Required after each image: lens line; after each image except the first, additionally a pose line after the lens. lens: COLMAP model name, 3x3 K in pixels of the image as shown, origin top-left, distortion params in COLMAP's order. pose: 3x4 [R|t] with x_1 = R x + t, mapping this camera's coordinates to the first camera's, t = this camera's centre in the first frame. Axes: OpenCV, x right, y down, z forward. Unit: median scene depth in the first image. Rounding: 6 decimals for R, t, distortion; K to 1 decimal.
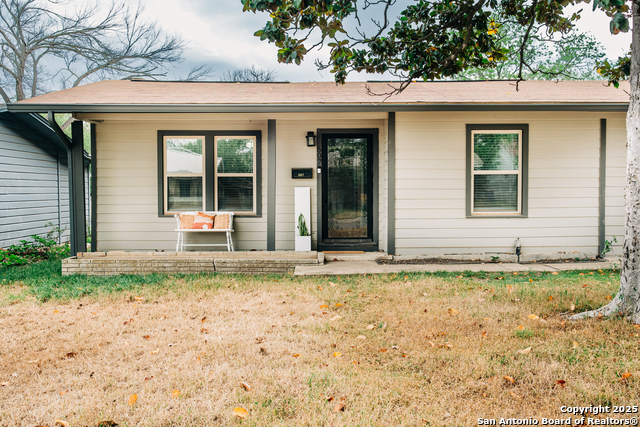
lens RADIAL K [[652.9, 0, 320.0], [0, 652.9, 213.5], [0, 0, 1]] dist [-0.002366, 0.001186]
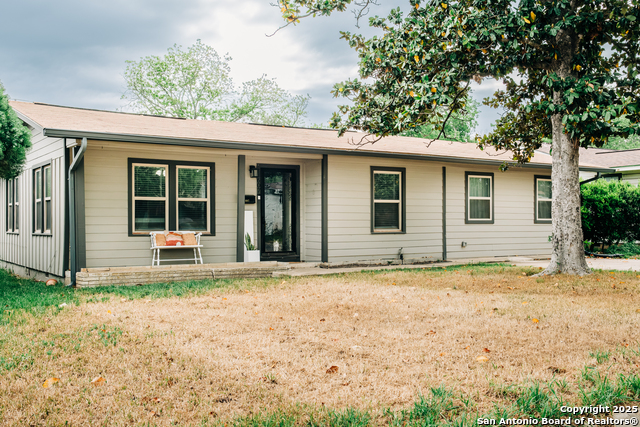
lens RADIAL K [[652.9, 0, 320.0], [0, 652.9, 213.5], [0, 0, 1]] dist [-0.002366, 0.001186]
pose [[0.857236, 0.008964, 0.514846, -0.544127], [0.017093, 0.998802, -0.045850, 0.023650], [-0.514640, 0.048104, 0.856056, -0.118047]]
